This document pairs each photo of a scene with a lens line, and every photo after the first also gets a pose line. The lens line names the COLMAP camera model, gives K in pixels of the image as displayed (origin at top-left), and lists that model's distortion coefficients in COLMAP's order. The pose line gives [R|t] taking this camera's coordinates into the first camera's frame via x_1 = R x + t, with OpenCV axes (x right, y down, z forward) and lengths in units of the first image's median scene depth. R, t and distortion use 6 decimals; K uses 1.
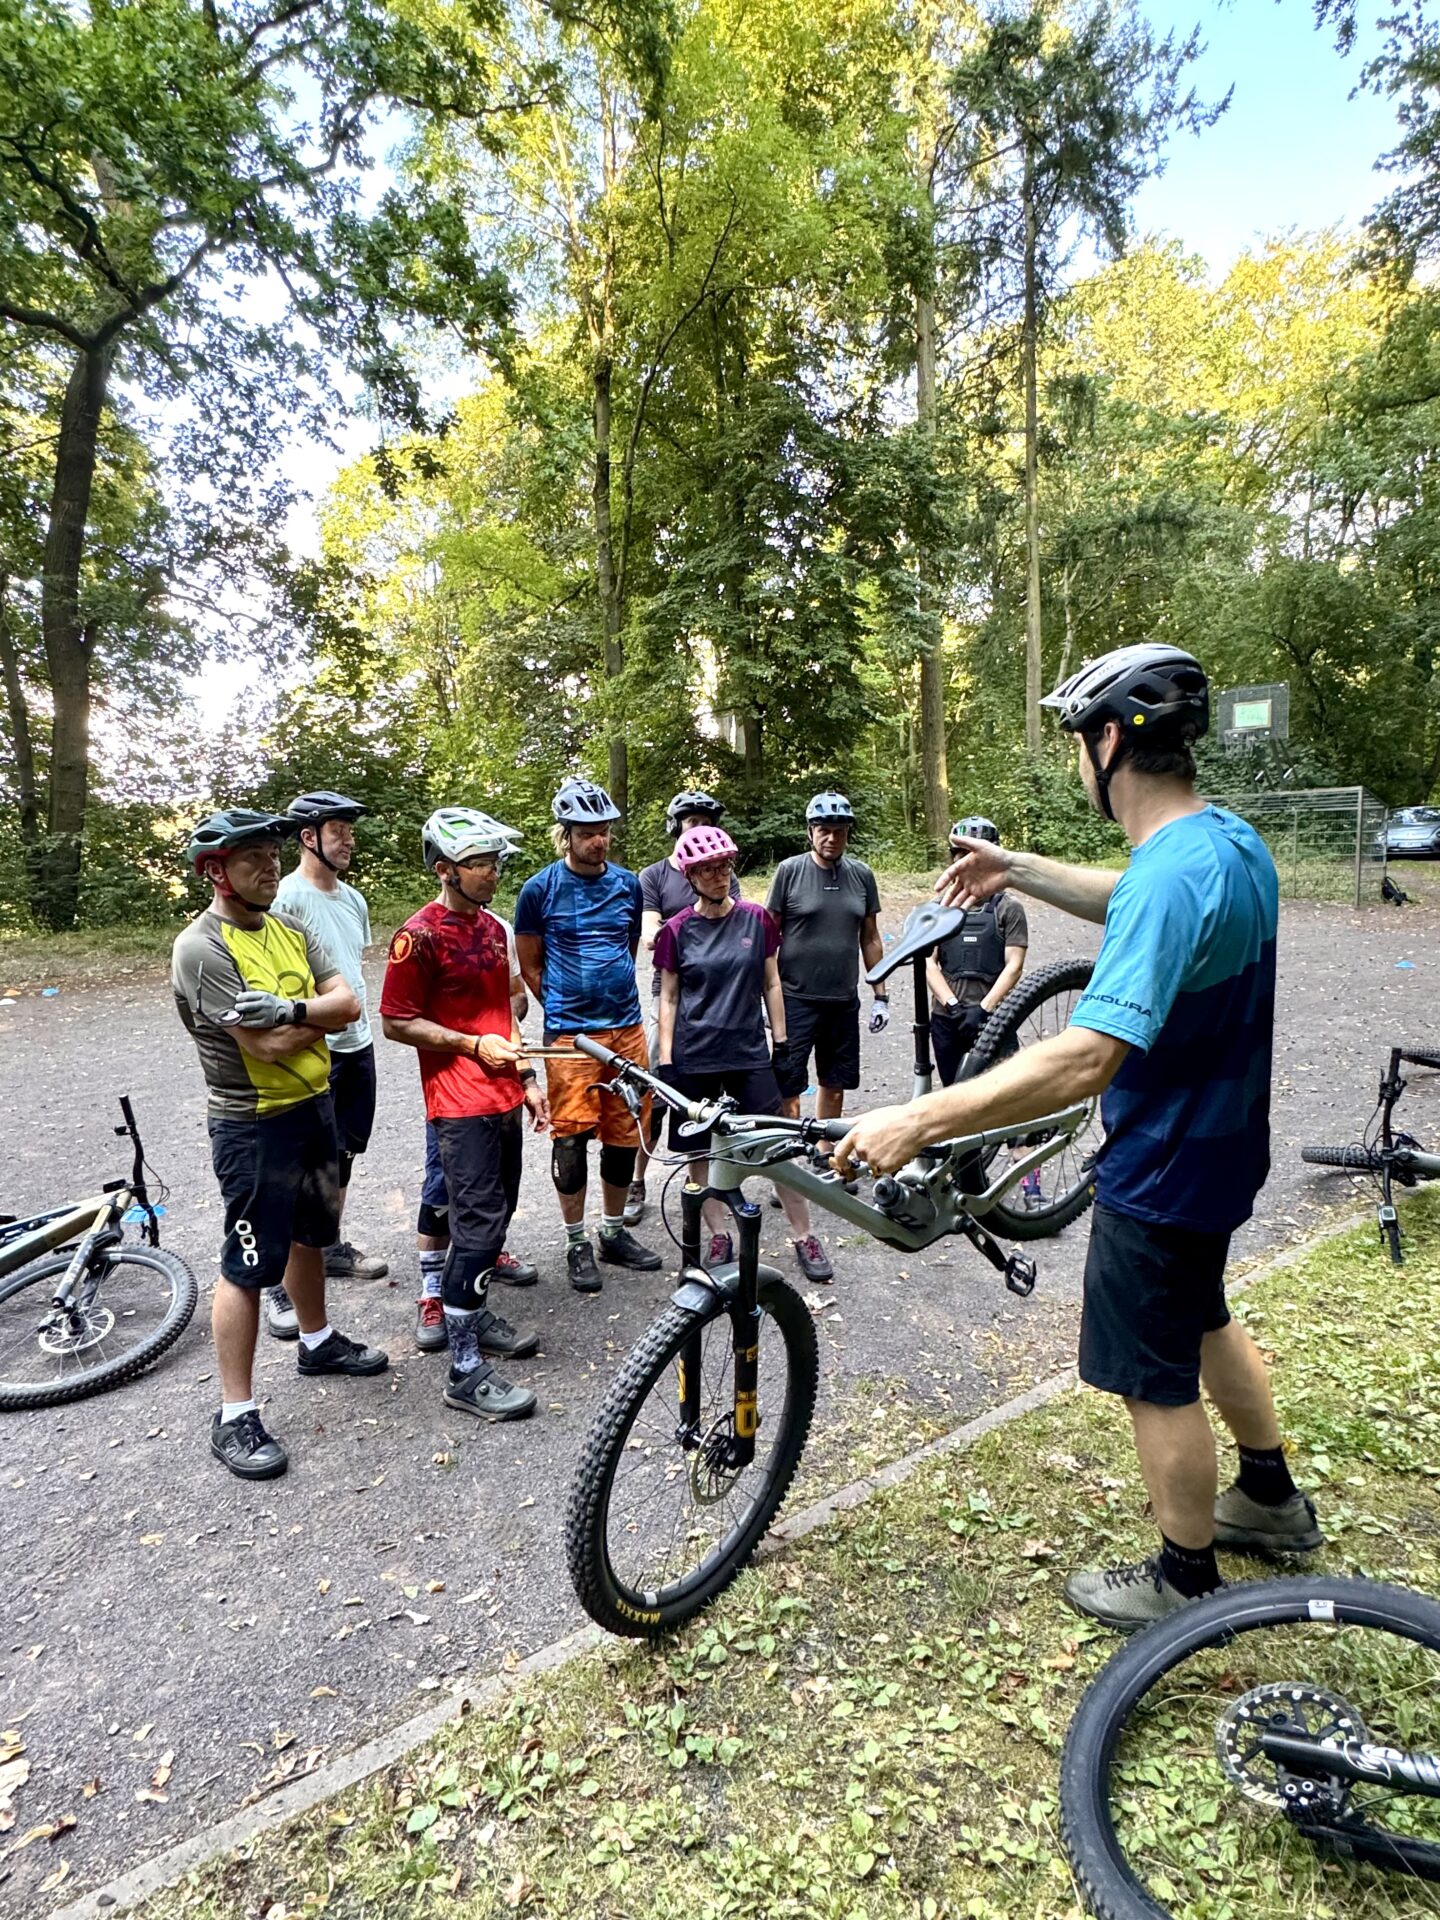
lens RADIAL K [[1098.1, 0, 710.9], [0, 1098.1, 964.3], [0, 0, 1]] dist [-0.003267, 0.006006]
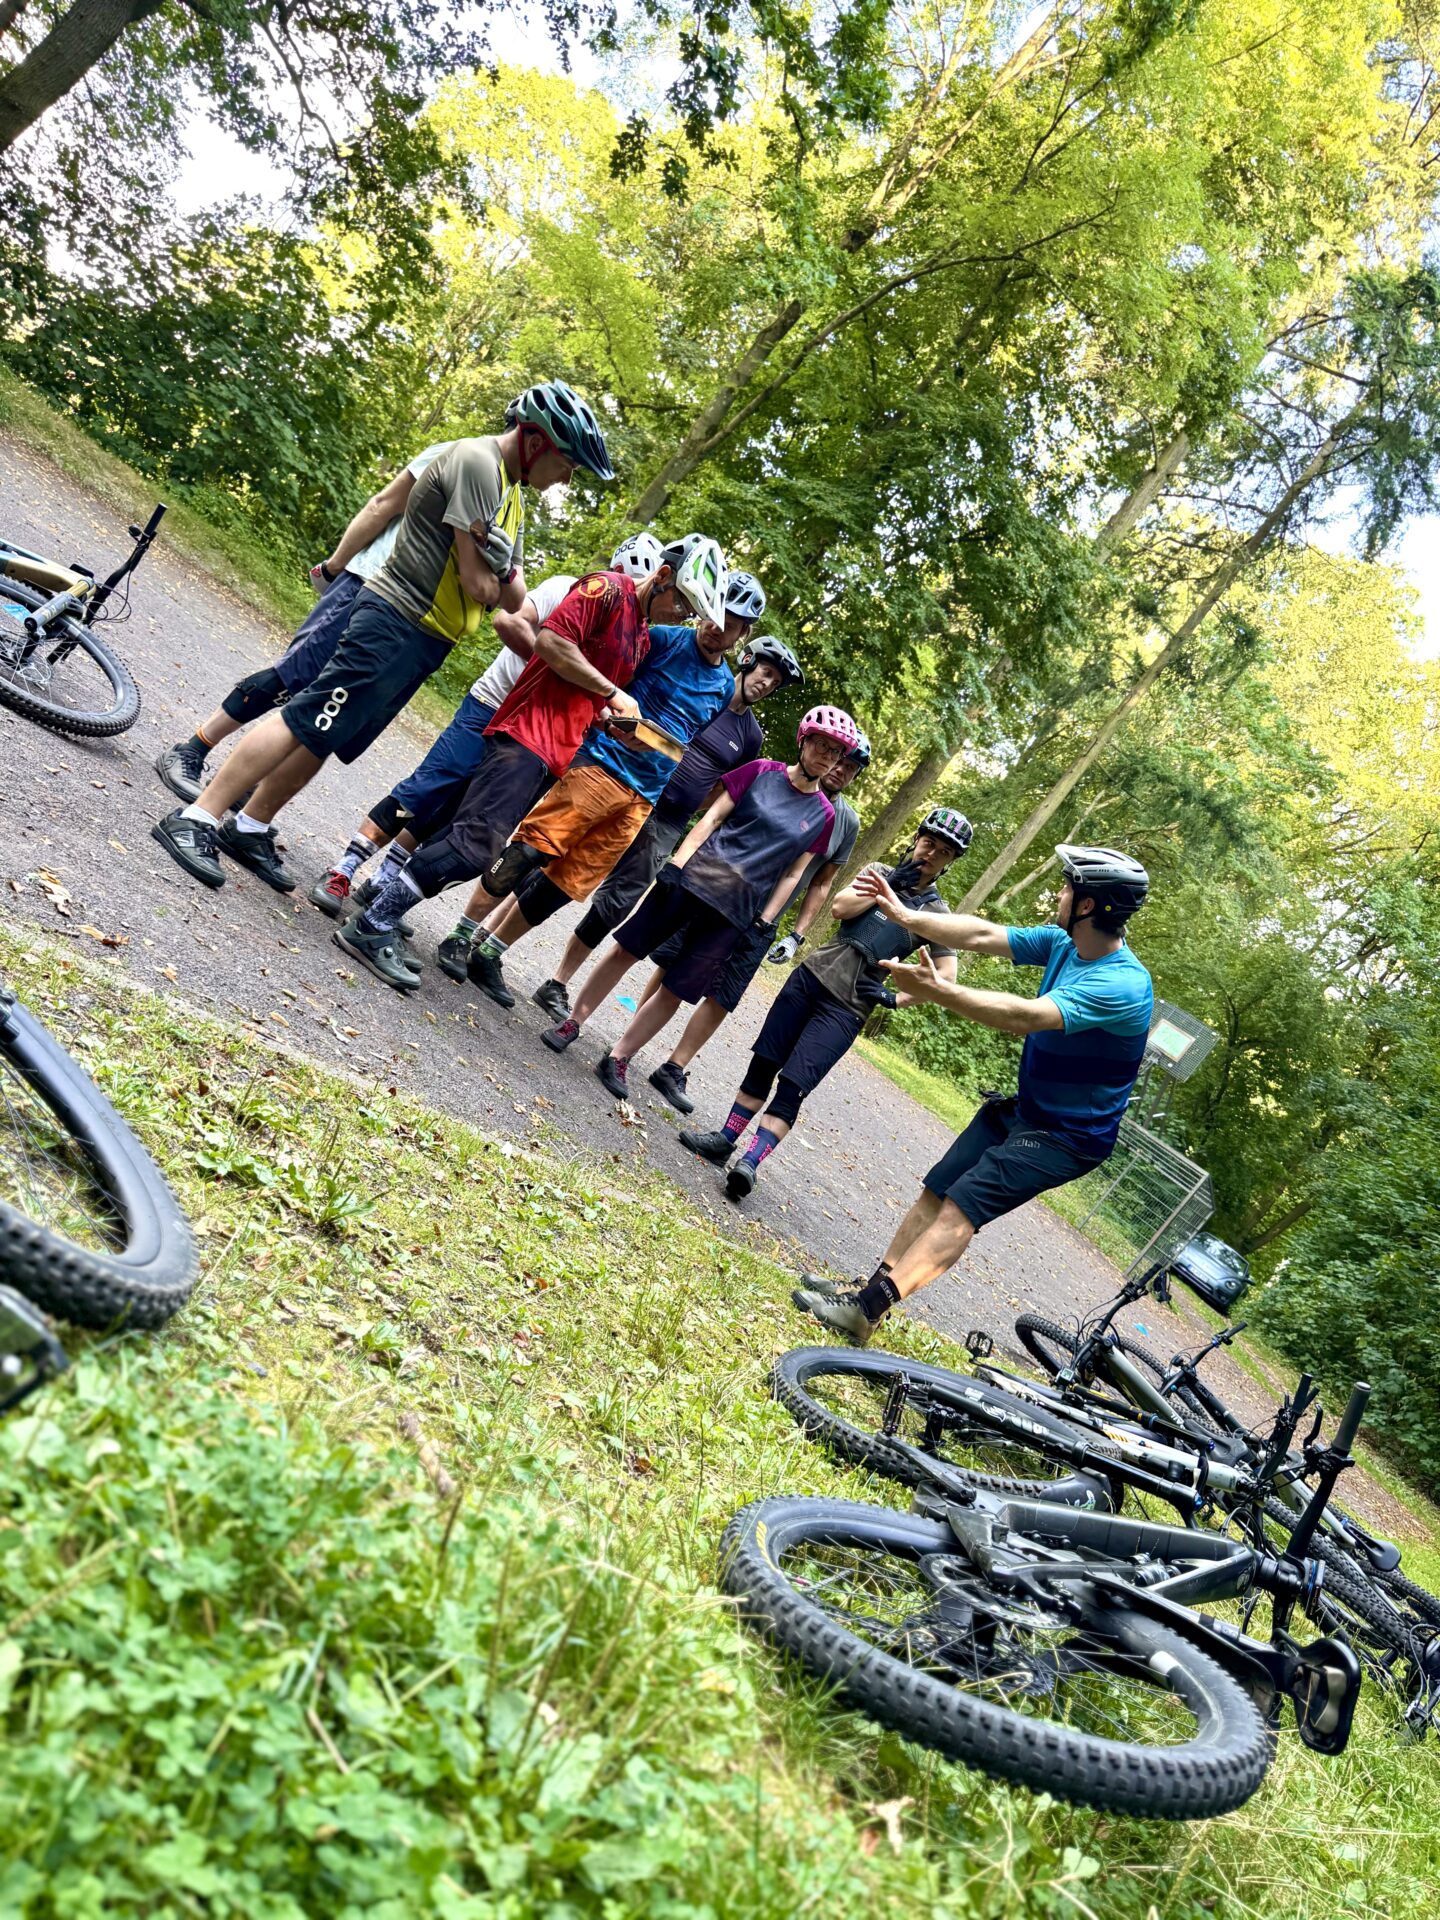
lens RADIAL K [[1426.4, 0, 733.1], [0, 1426.4, 974.6], [0, 0, 1]] dist [0.001777, -0.004810]
pose [[0.753900, 0.628596, 0.191054, -0.022615], [-0.625457, 0.775709, -0.084138, 0.033368], [-0.201091, -0.056064, 0.977967, -0.043322]]
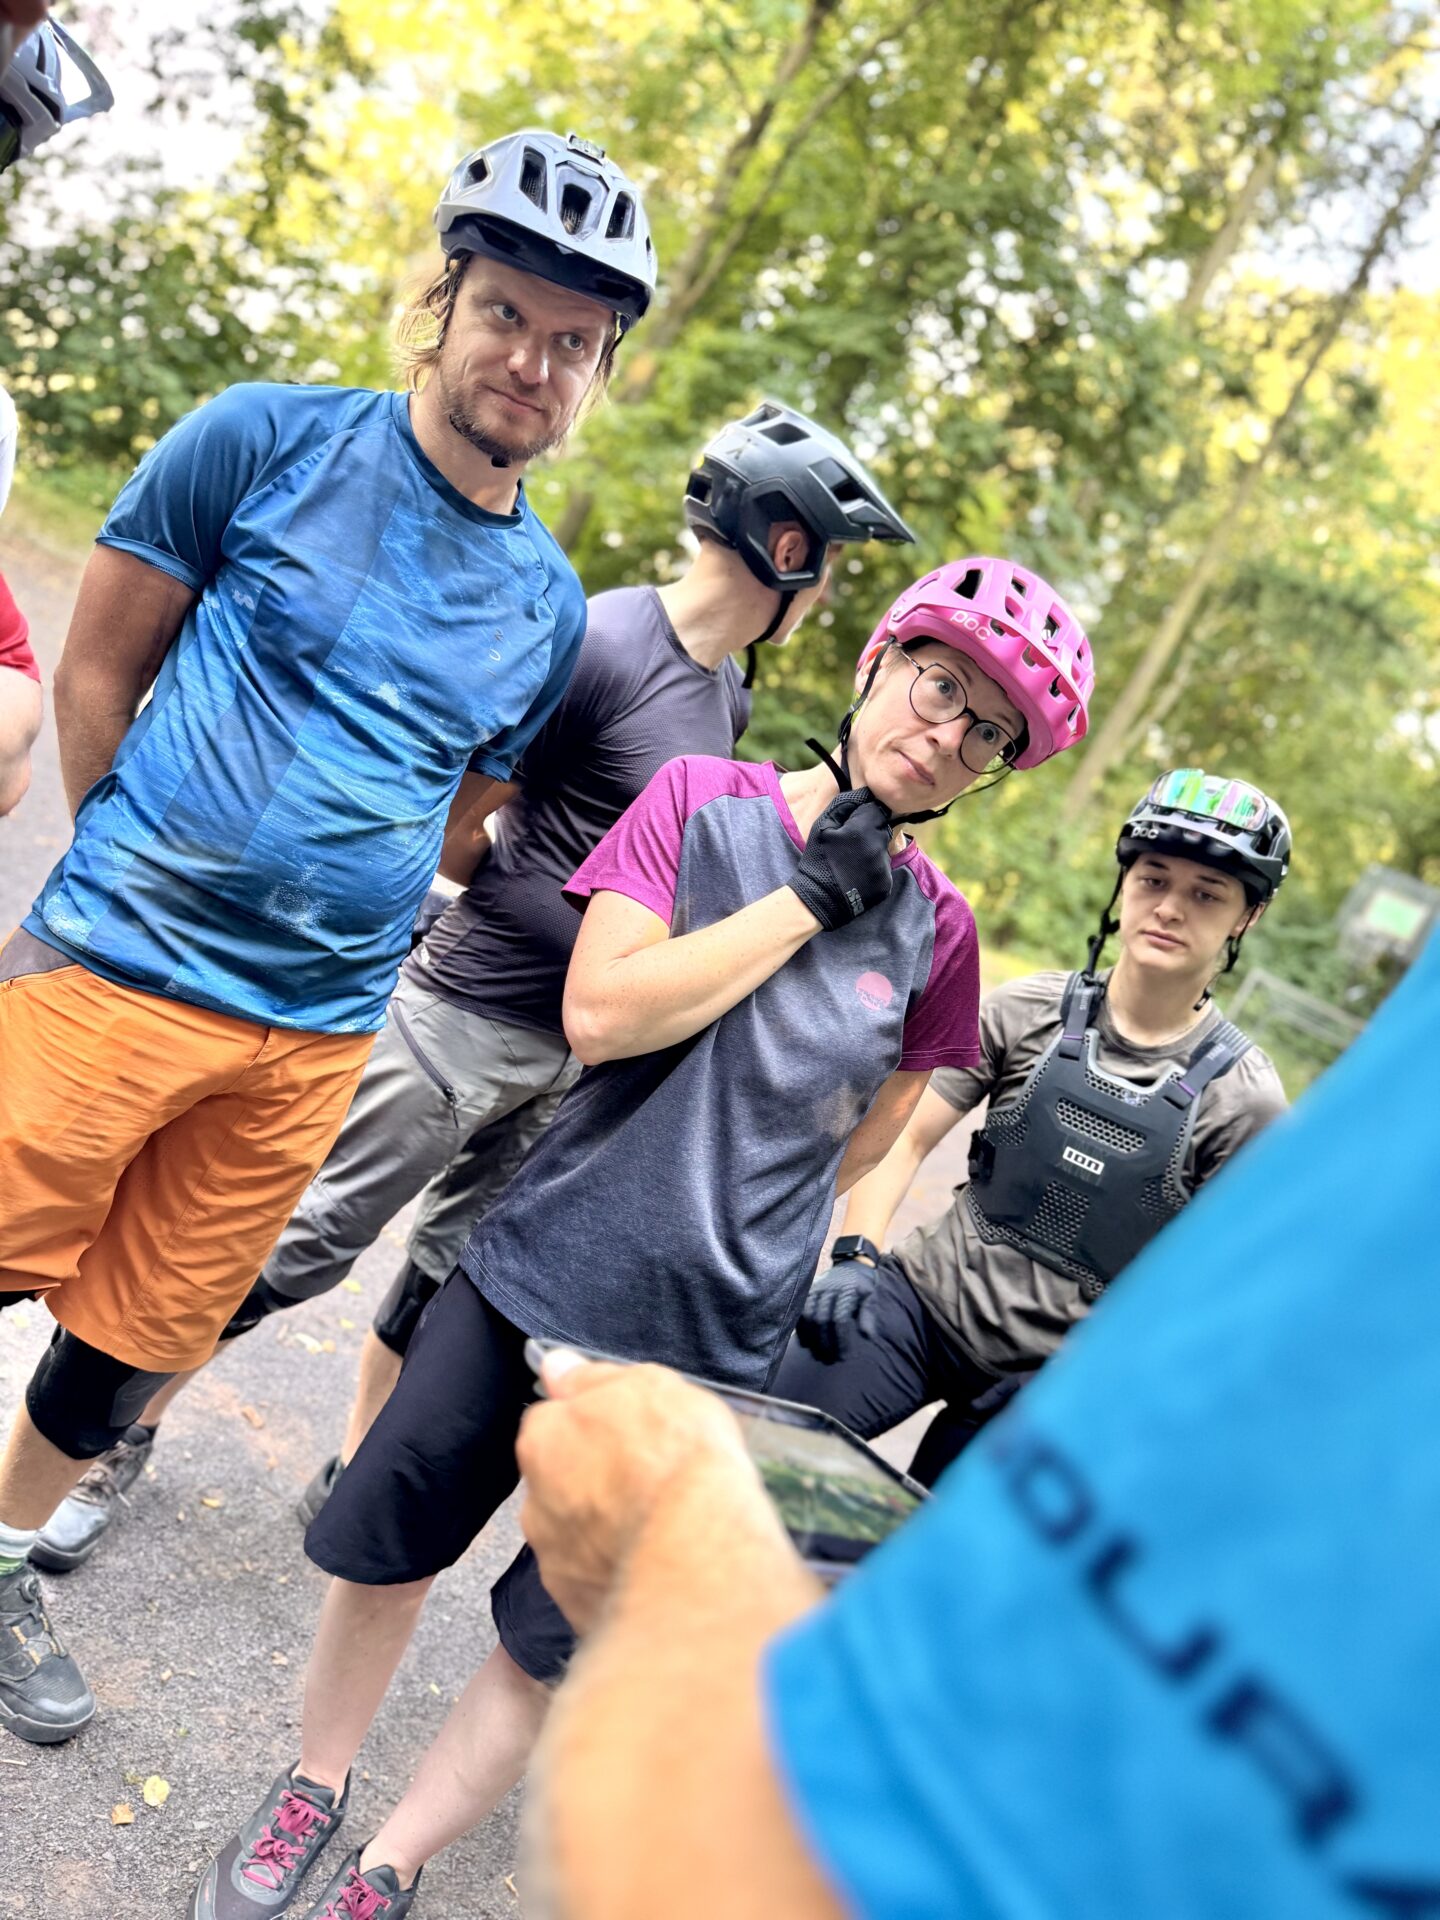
lens RADIAL K [[1426.4, 0, 732.5], [0, 1426.4, 950.7], [0, 0, 1]] dist [0.001777, -0.004810]
pose [[0.867651, 0.471424, 0.157926, -0.010760], [-0.478195, 0.878236, 0.005604, -0.004585], [-0.136055, -0.080382, 0.987435, 0.086504]]
